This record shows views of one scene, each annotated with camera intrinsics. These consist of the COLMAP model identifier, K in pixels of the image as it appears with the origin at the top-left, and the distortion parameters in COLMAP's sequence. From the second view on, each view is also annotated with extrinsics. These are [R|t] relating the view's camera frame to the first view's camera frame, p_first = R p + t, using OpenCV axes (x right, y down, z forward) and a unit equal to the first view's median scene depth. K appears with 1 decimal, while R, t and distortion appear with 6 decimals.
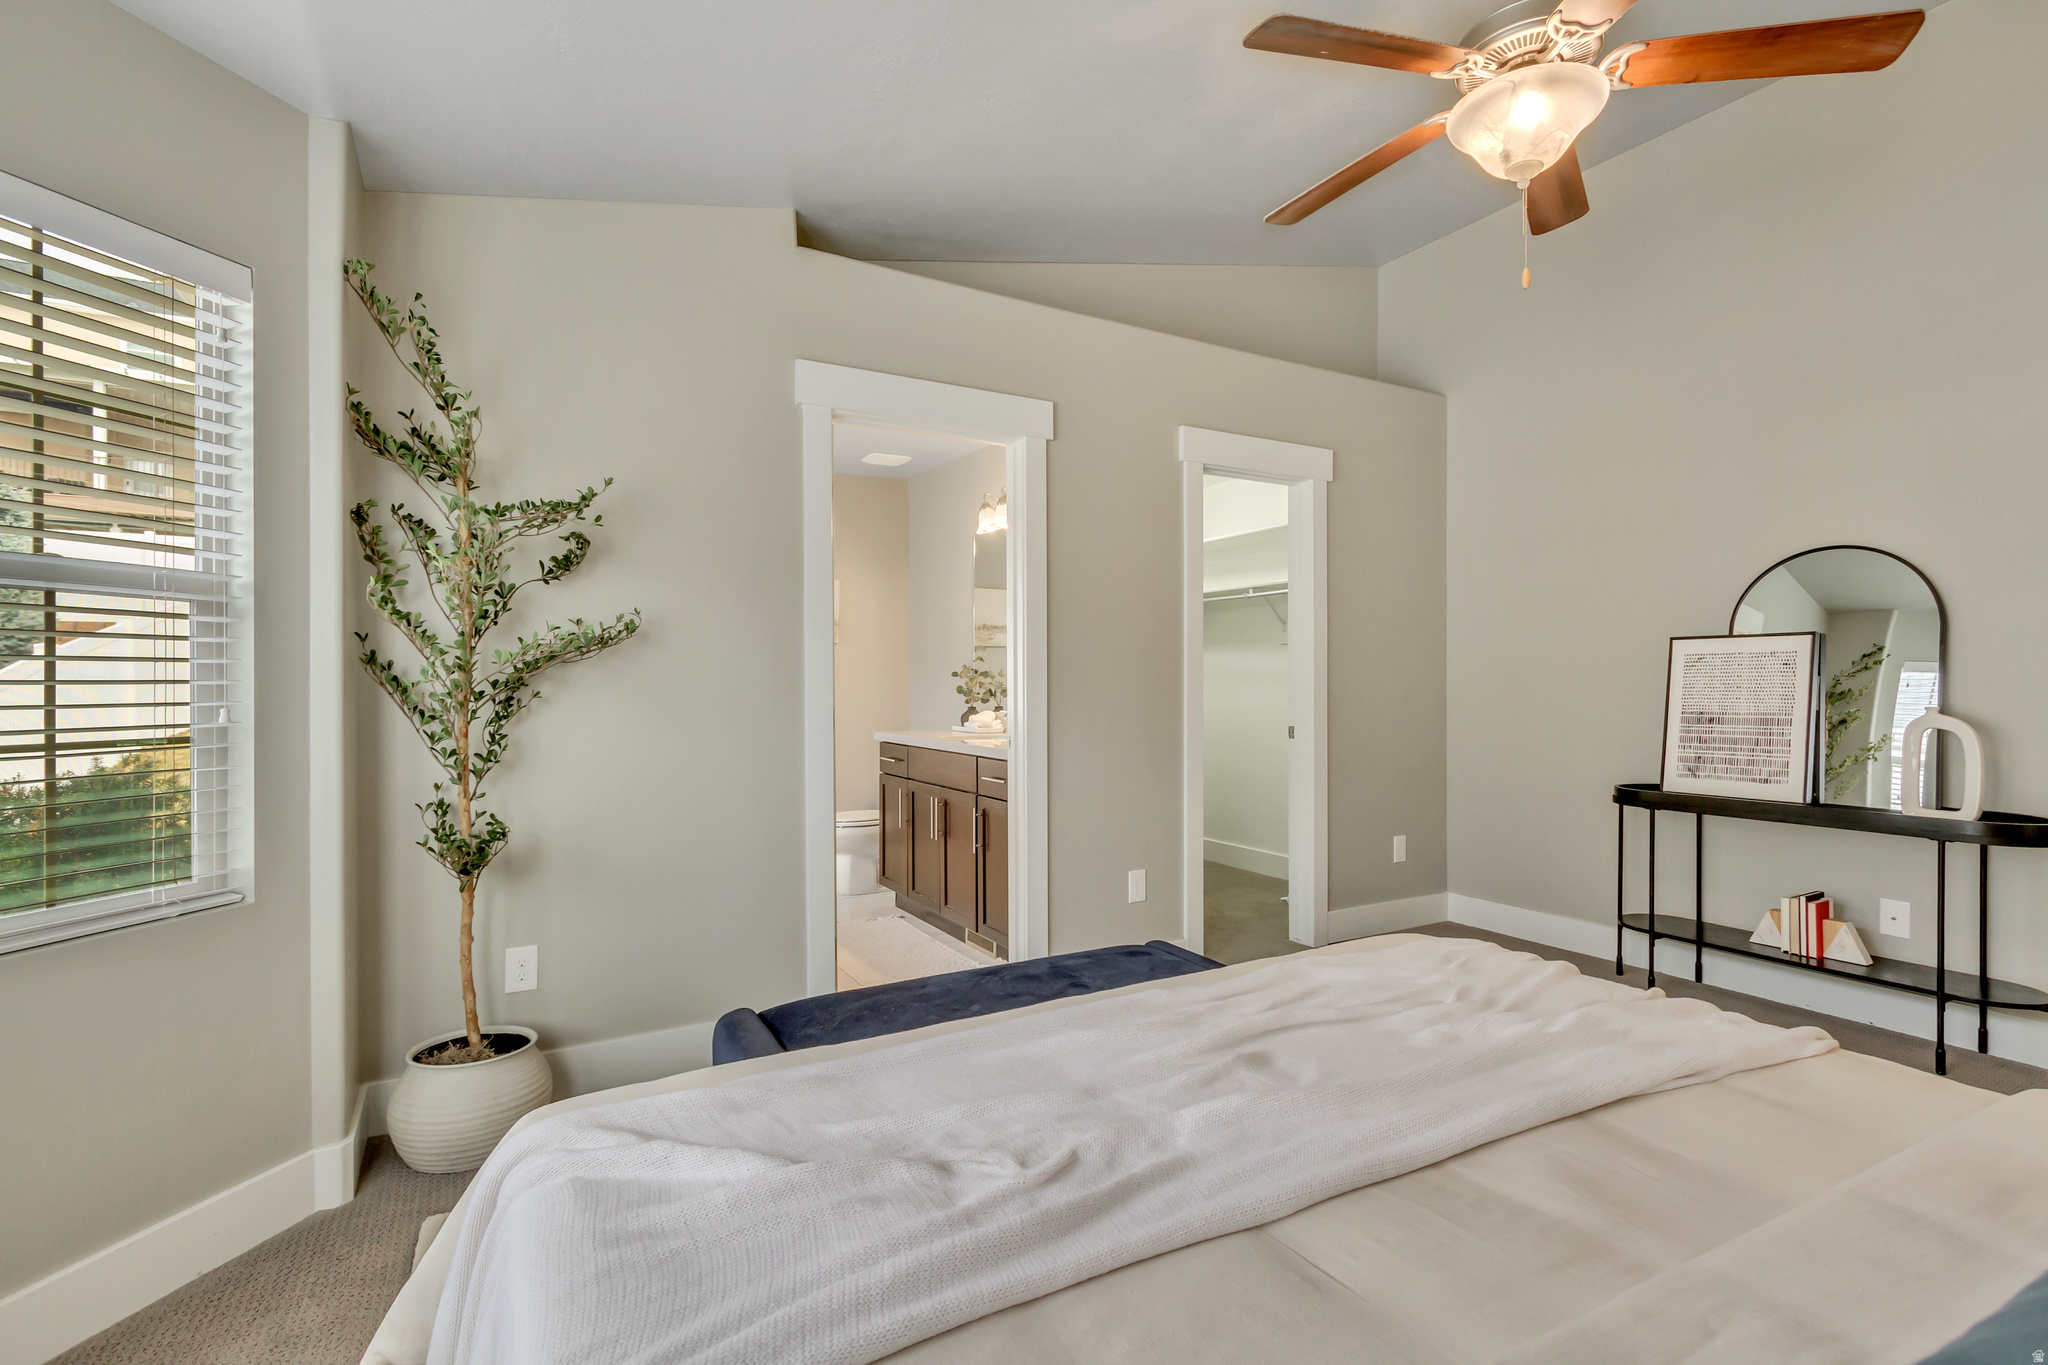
lens RADIAL K [[934.7, 0, 1029.8], [0, 934.7, 684.2], [0, 0, 1]] dist [0.001299, 0.000141]
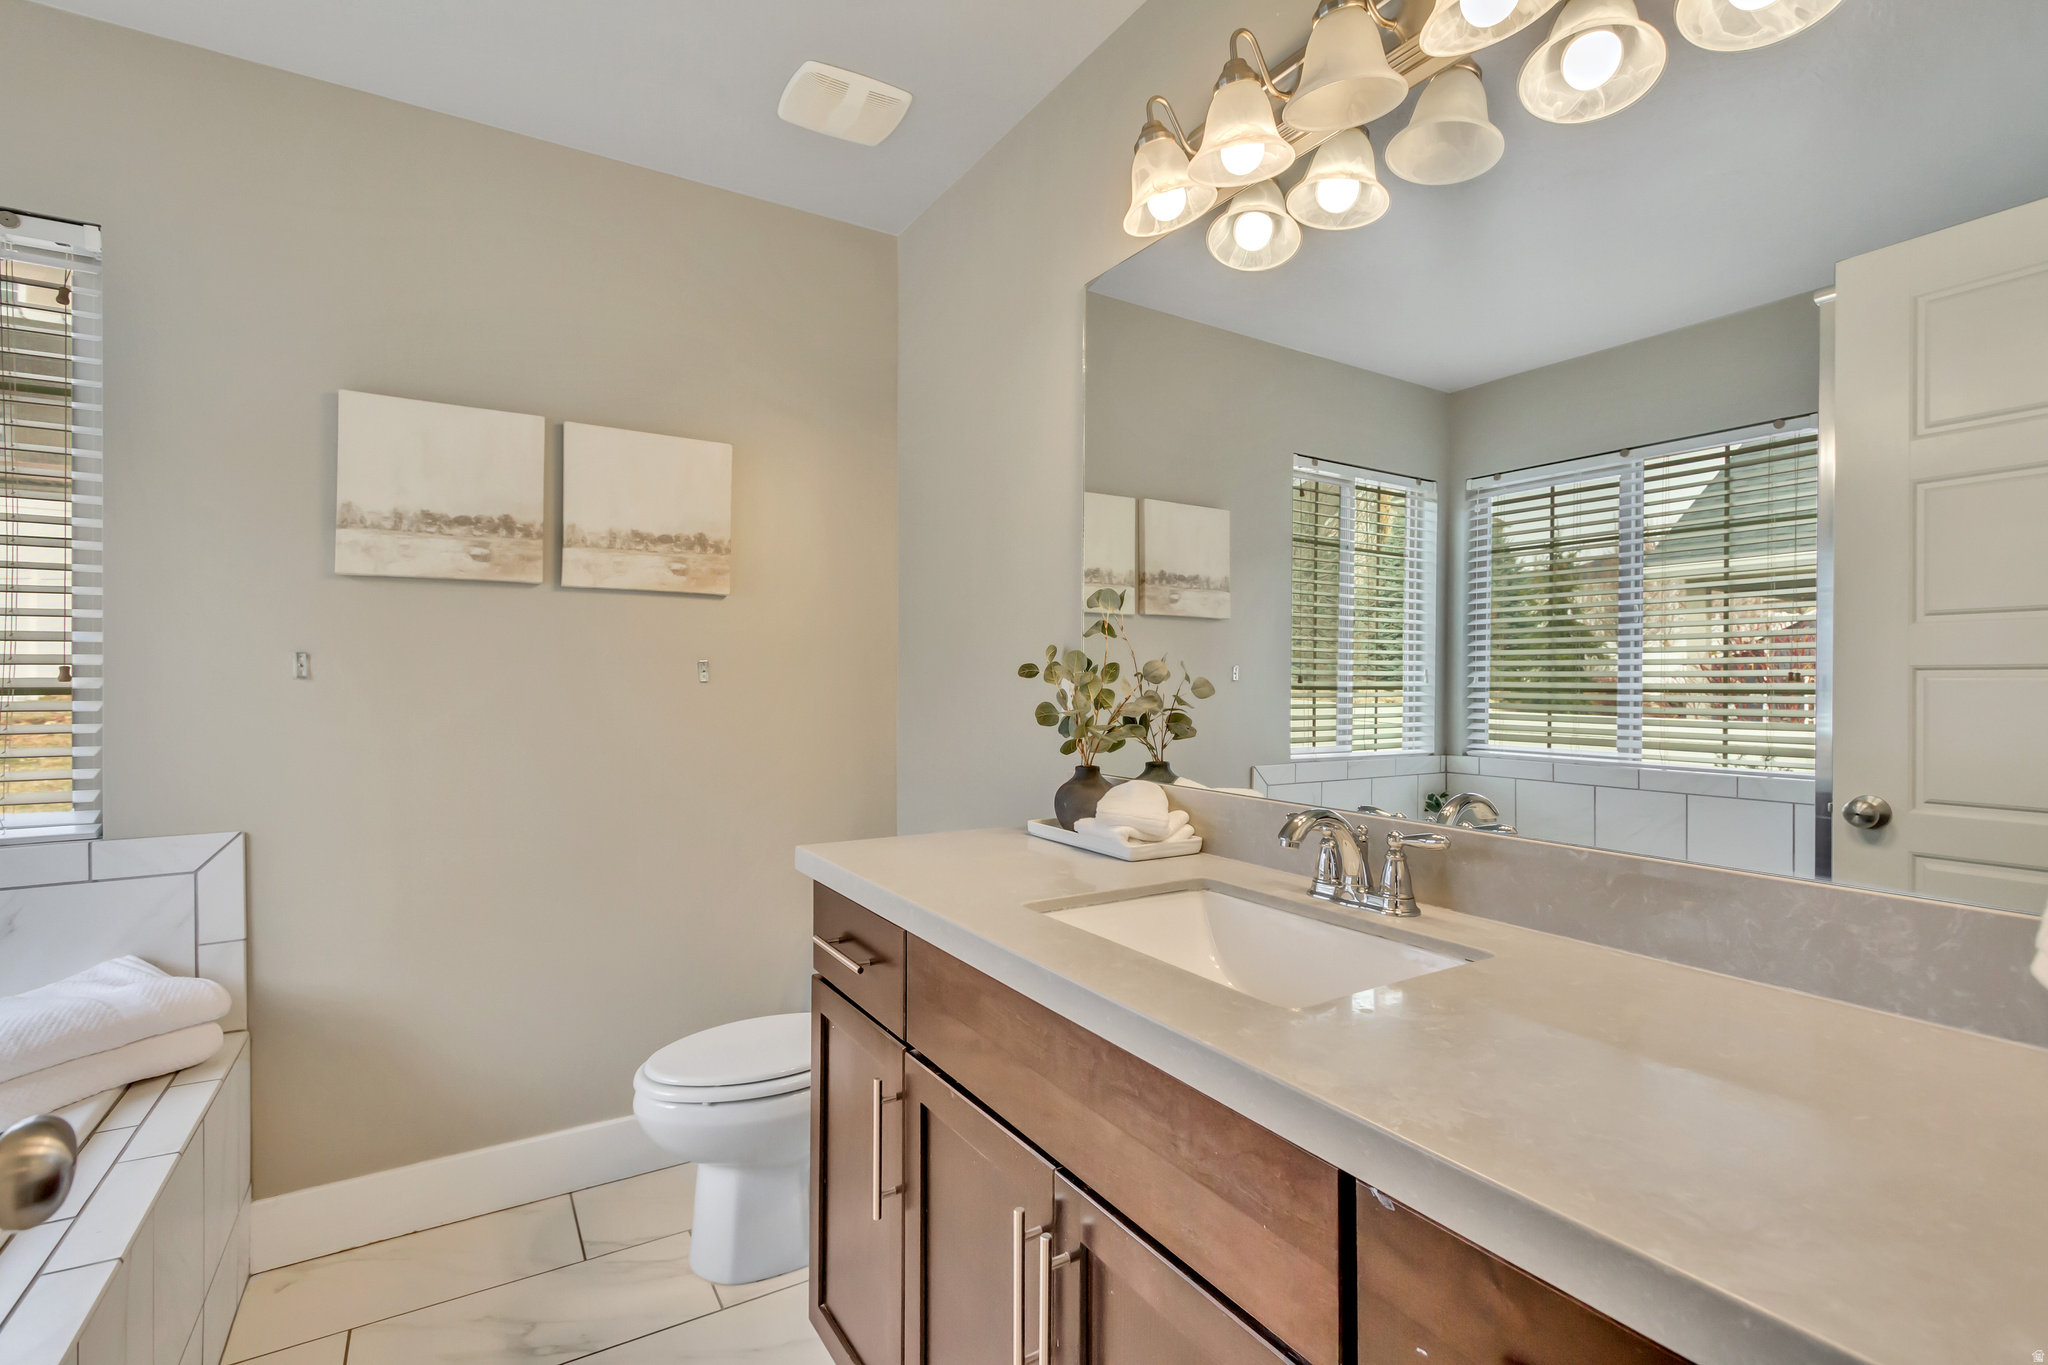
lens RADIAL K [[934.7, 0, 1029.8], [0, 934.7, 684.2], [0, 0, 1]] dist [0.001299, 0.000141]
pose [[0.998975, 0.005267, 0.044964, -0.096521], [-0.005373, 0.999983, 0.002227, -0.006213], [-0.044952, -0.002467, 0.998986, 0.652773]]
